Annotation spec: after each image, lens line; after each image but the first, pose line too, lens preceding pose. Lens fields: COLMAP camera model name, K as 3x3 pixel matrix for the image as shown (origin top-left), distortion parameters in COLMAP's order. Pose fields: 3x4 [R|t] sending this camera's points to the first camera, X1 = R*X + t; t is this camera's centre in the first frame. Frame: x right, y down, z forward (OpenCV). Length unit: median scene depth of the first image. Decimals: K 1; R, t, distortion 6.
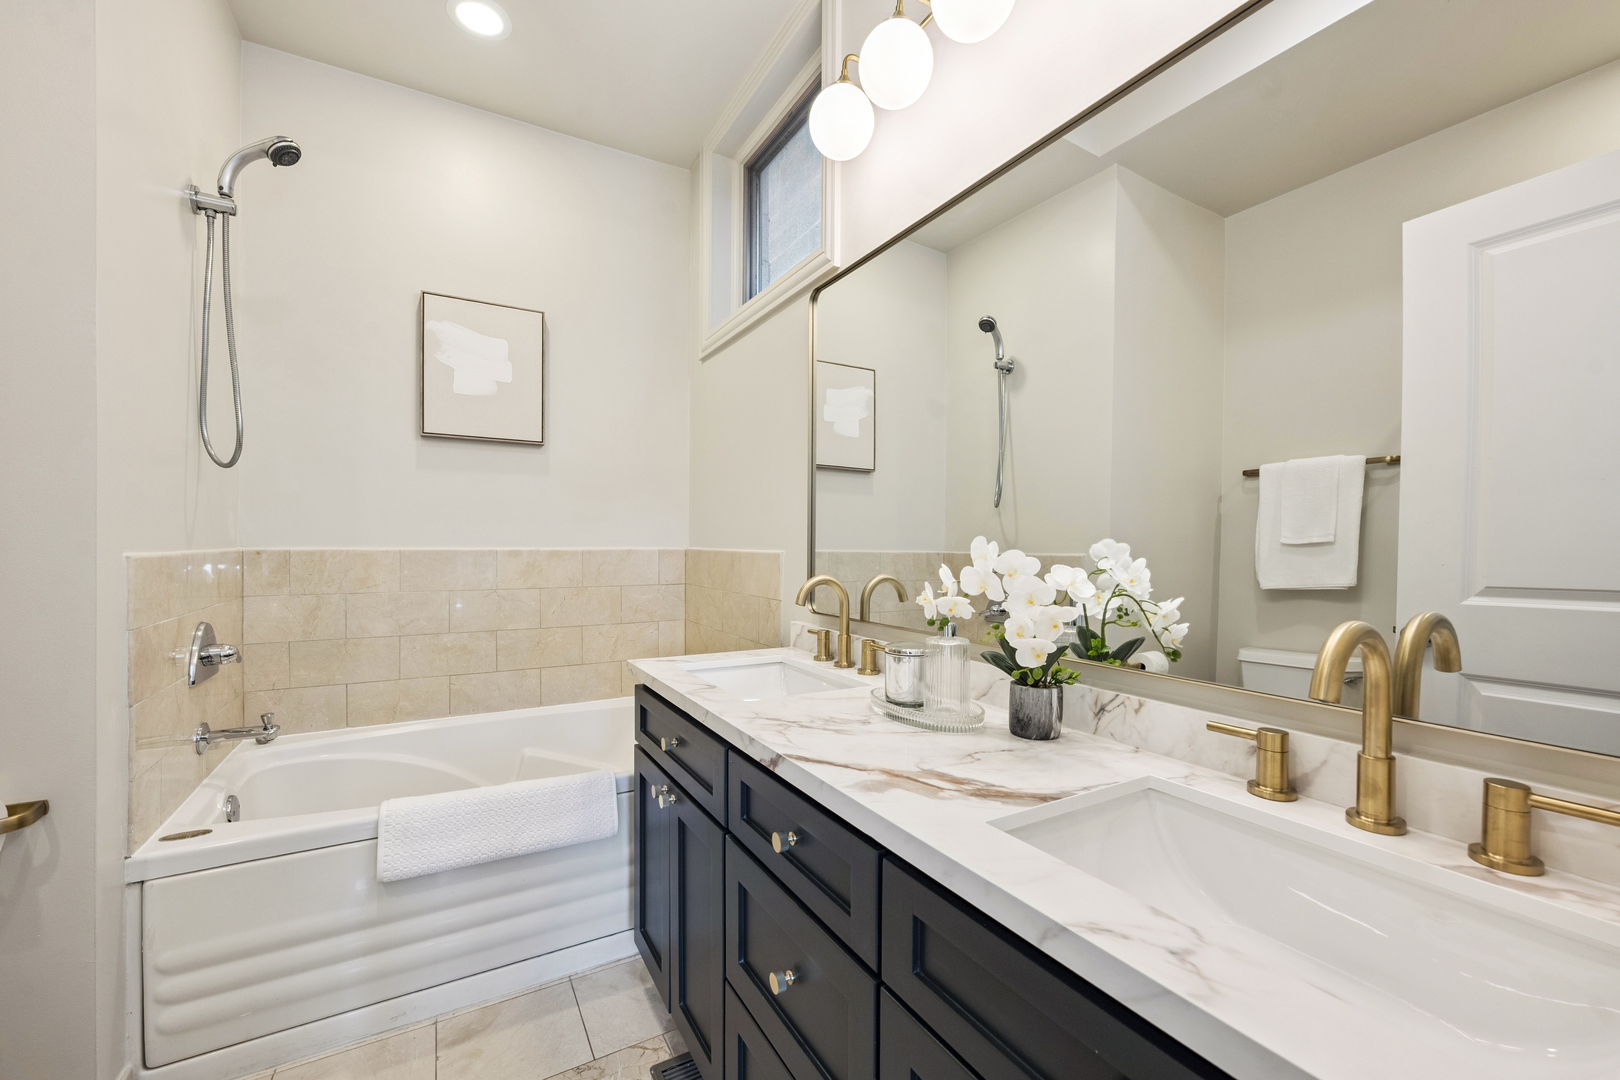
lens RADIAL K [[651.3, 0, 810.0], [0, 651.3, 540.0], [0, 0, 1]] dist [0.000079, -0.000001]
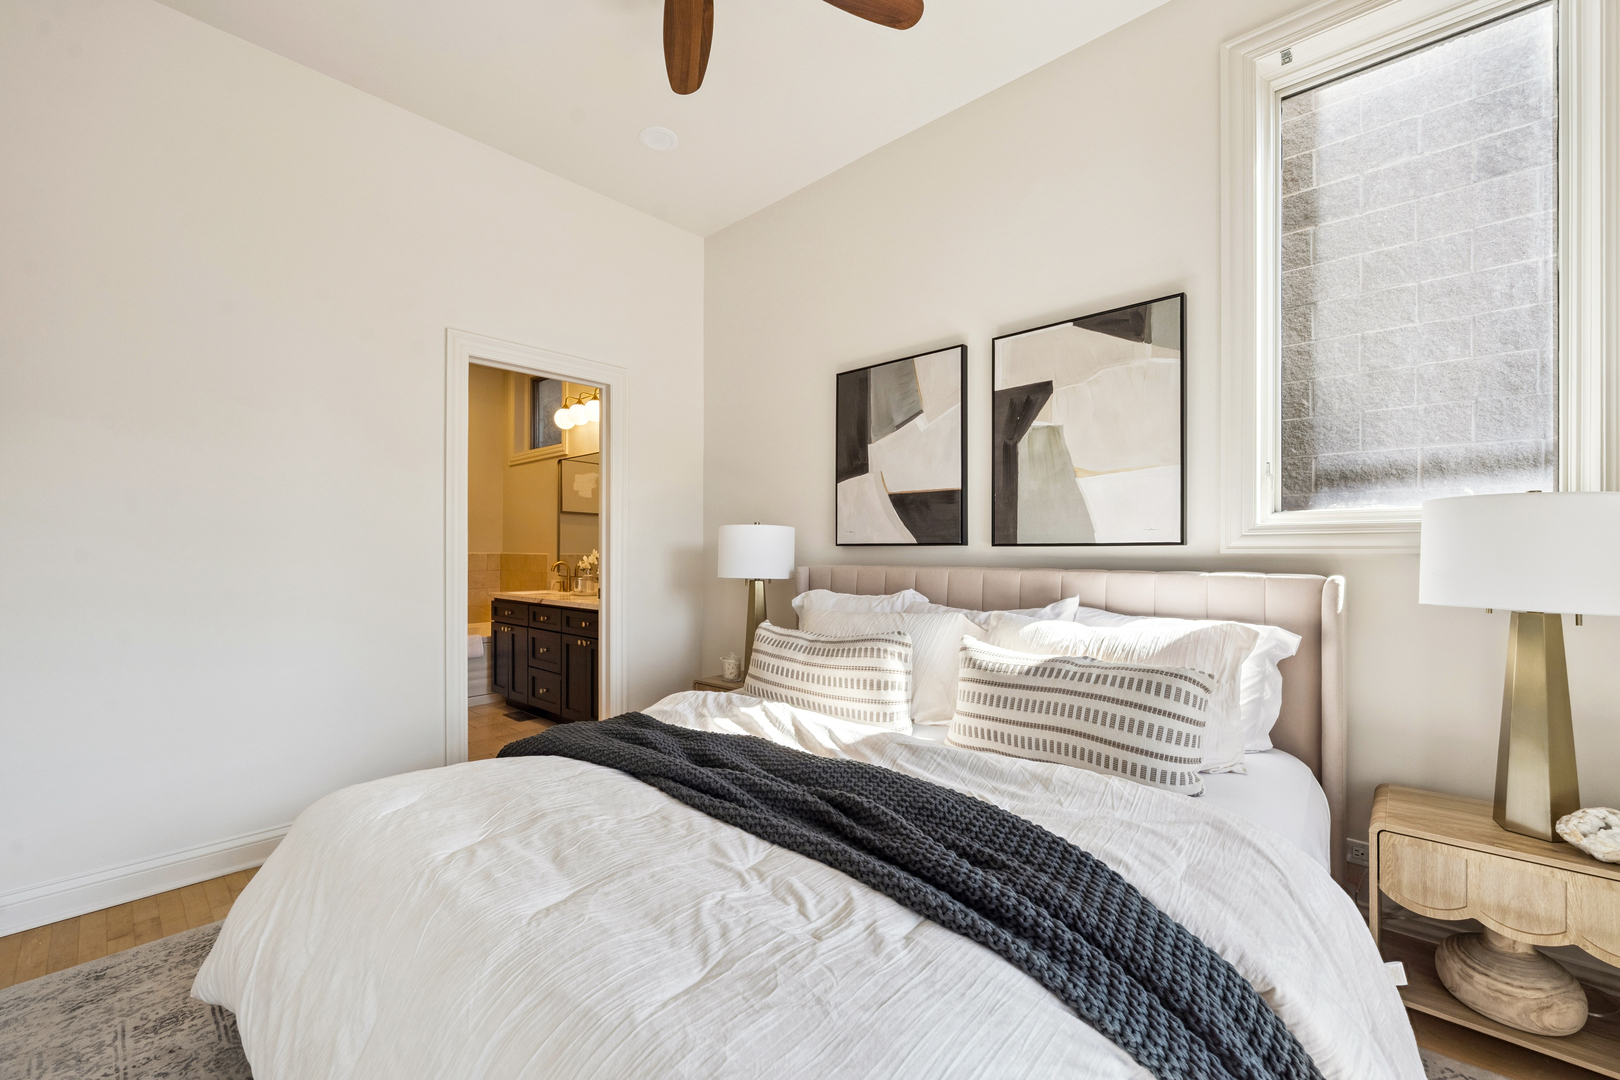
lens RADIAL K [[657.7, 0, 810.0], [0, 657.7, 540.0], [0, 0, 1]] dist [-0.000198, -0.000008]
pose [[0.952867, -0.002118, 0.303381, 0.197024], [0.004645, 0.999960, -0.007606, -0.016405], [-0.303353, 0.008657, 0.952839, -2.260961]]
